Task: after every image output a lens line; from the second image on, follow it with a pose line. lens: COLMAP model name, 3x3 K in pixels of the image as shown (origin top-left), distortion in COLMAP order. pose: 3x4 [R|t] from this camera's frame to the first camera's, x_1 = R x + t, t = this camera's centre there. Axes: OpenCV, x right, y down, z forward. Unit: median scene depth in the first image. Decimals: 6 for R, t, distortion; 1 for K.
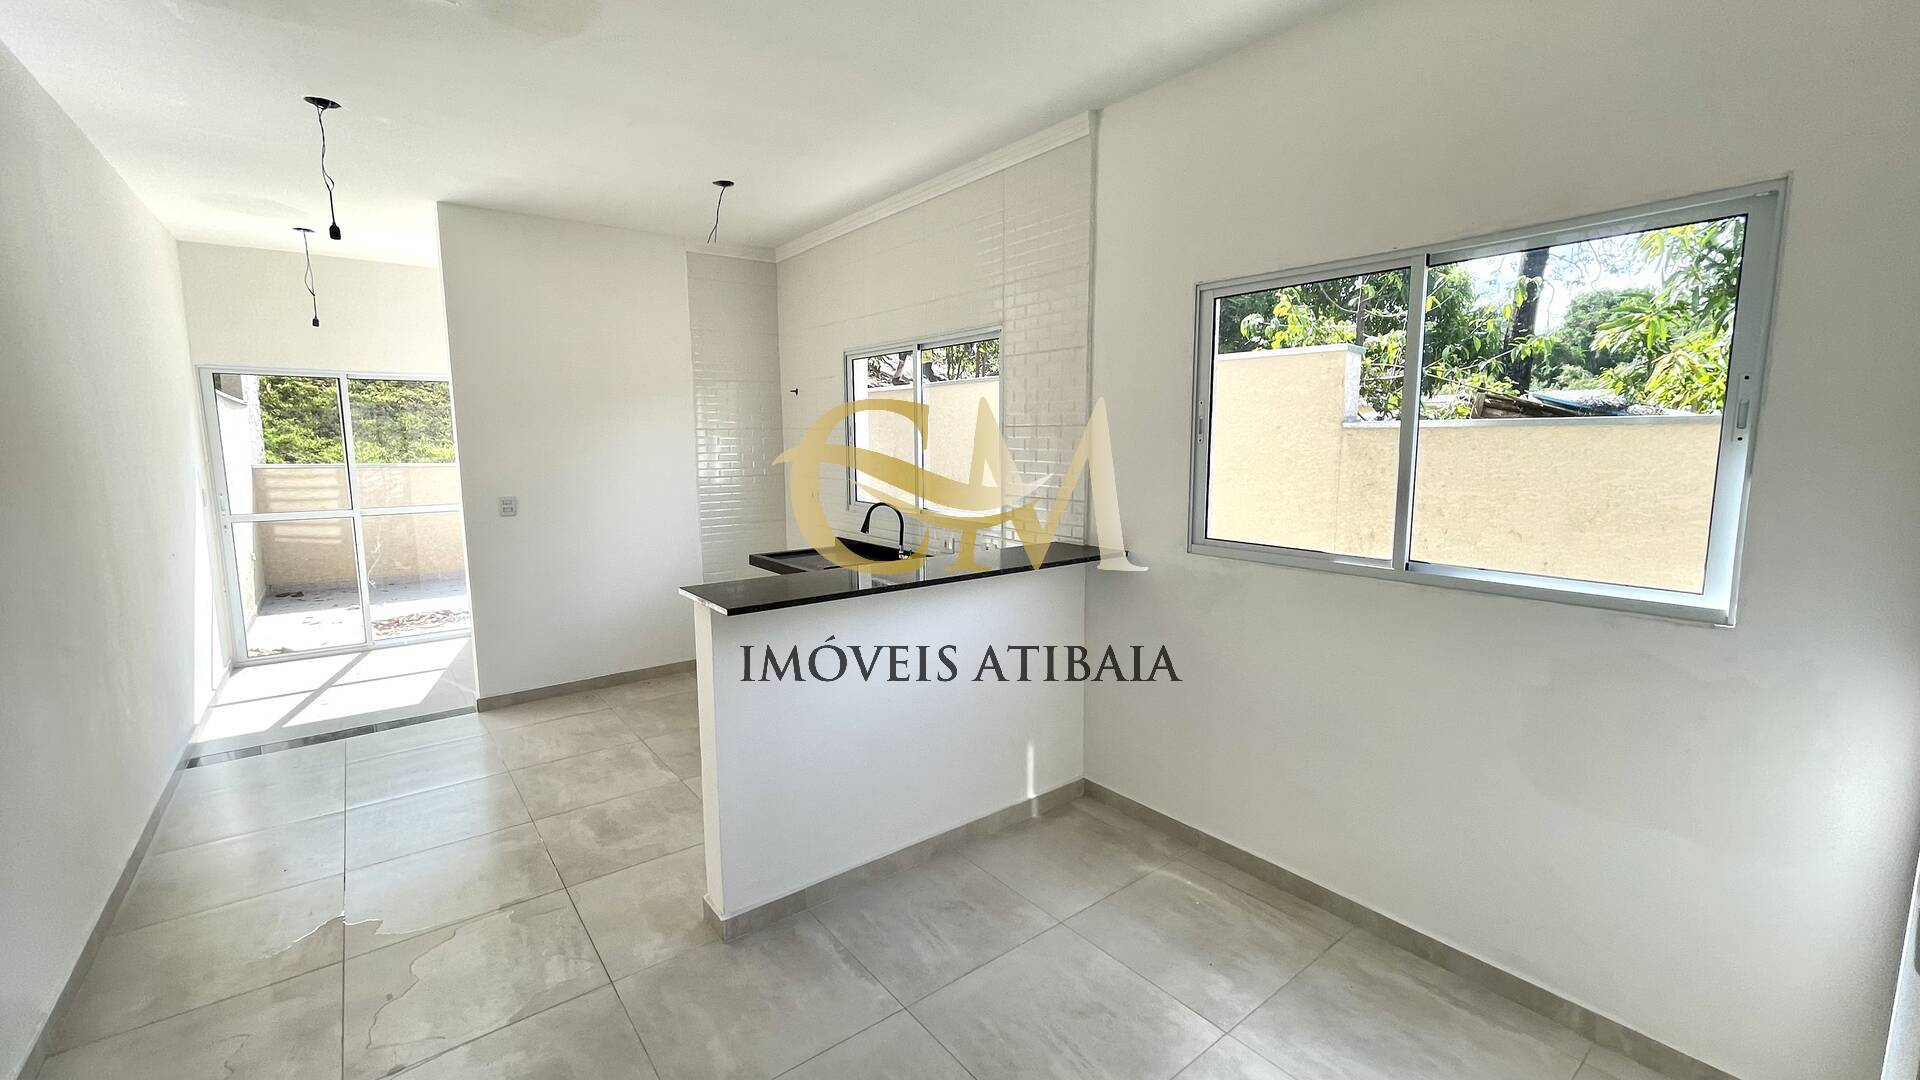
lens RADIAL K [[775.1, 0, 960.6], [0, 775.1, 545.4], [0, 0, 1]] dist [-0.014823, -0.000020]
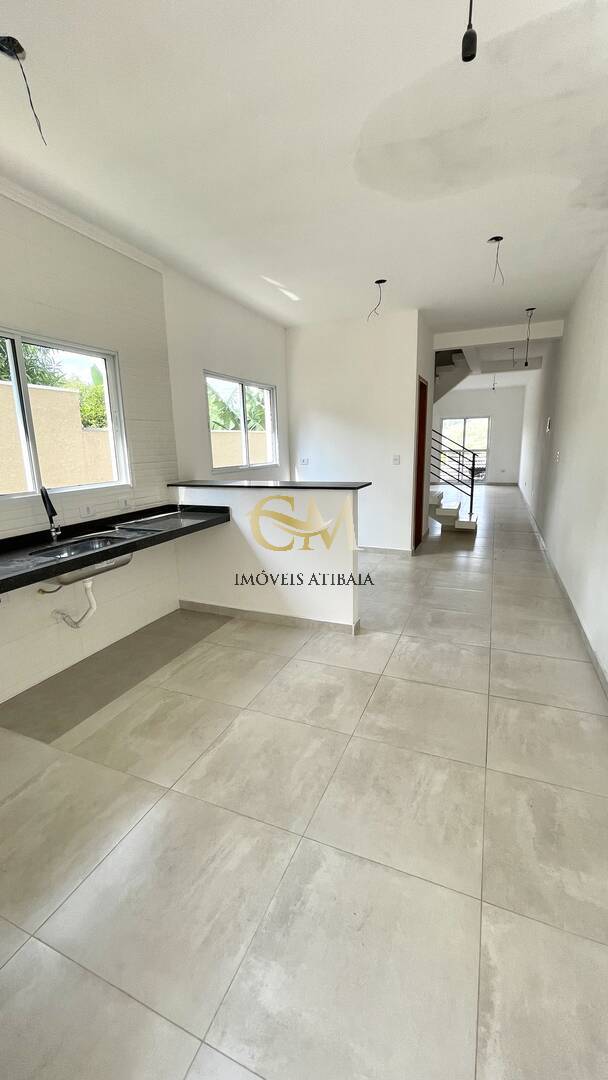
lens RADIAL K [[434.0, 0, 304.0], [0, 434.0, 540.0], [0, 0, 1]] dist [0.004536, -0.004228]
pose [[-0.471879, -0.180557, 0.862977, -0.778167], [0.147232, 0.948923, 0.279047, -0.098333], [-0.869283, 0.258734, -0.421194, 0.941126]]
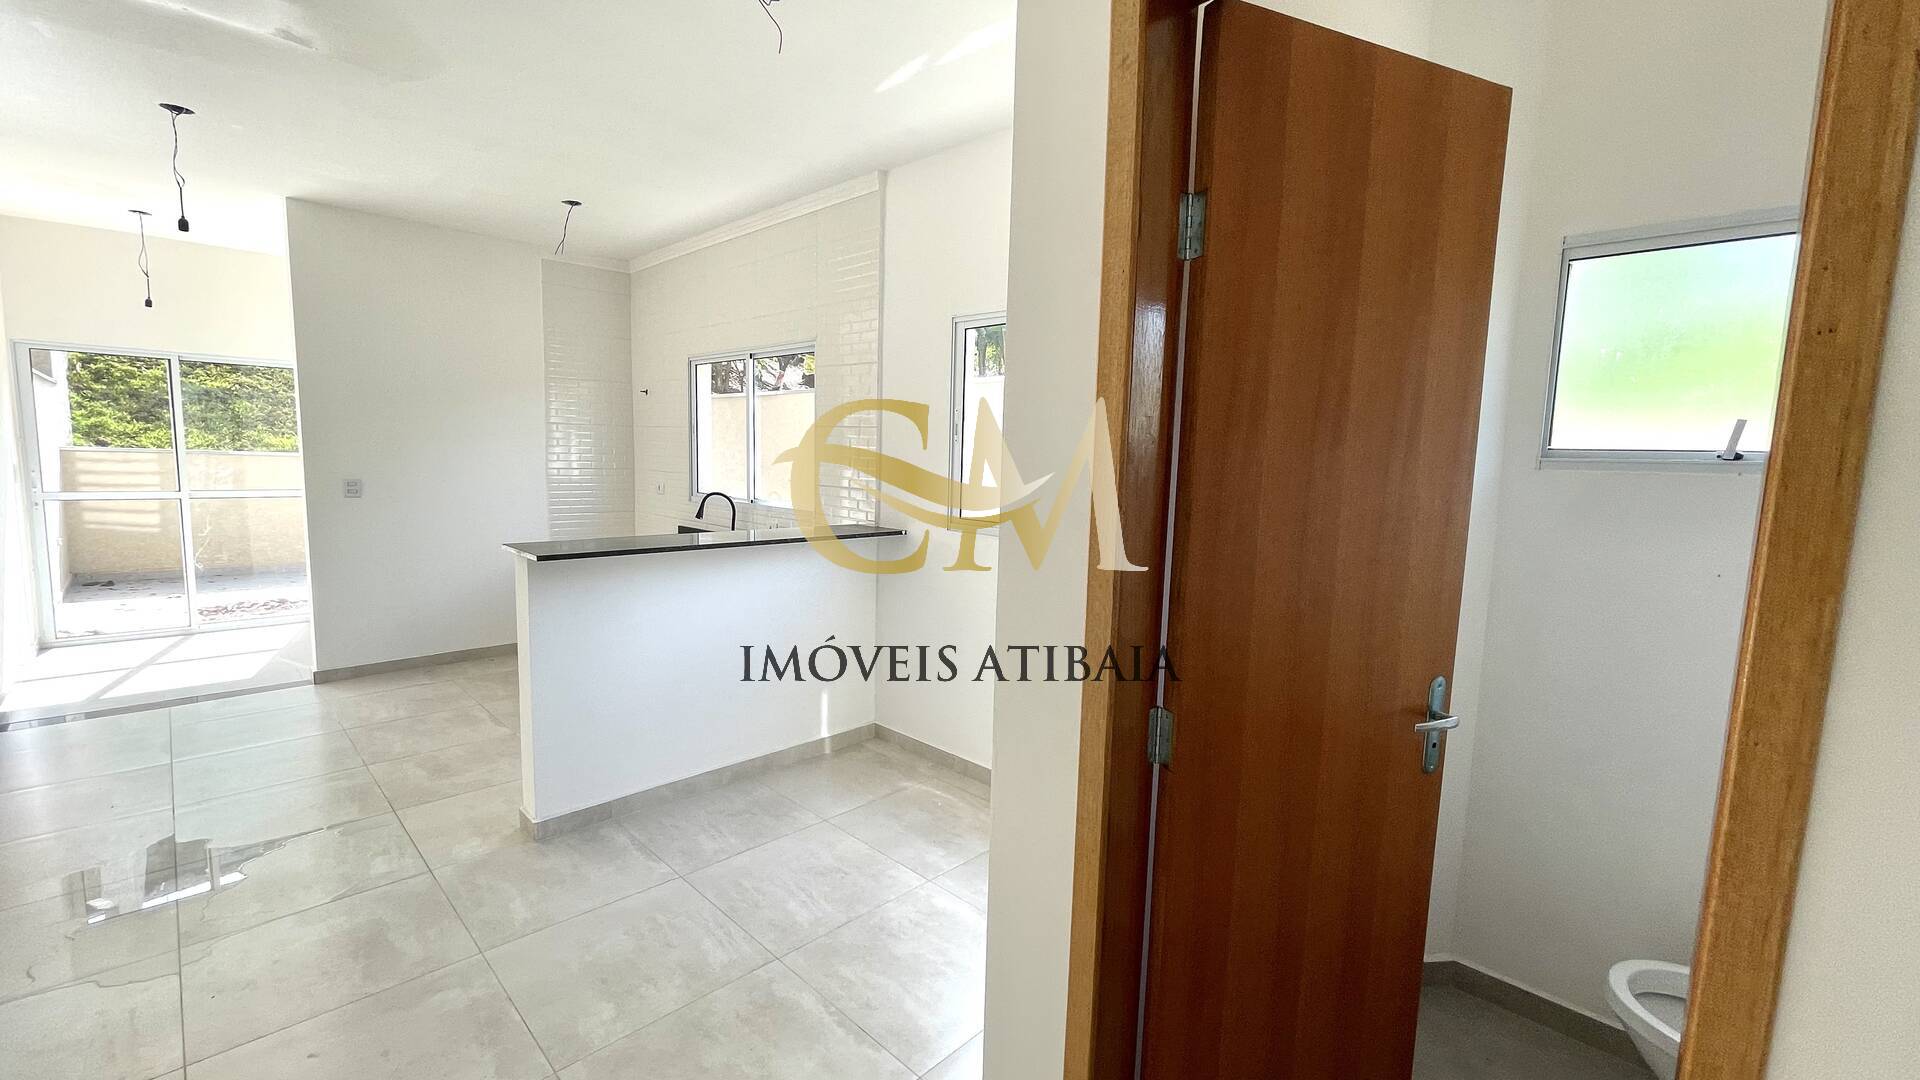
lens RADIAL K [[771.6, 0, 953.8], [0, 771.6, 538.9], [0, 0, 1]] dist [0.004536, -0.004228]
pose [[0.991680, 0.015669, 0.127772, 0.098862], [-0.012320, 0.999561, -0.026961, 0.038785], [-0.128138, 0.025162, 0.991437, -0.158238]]
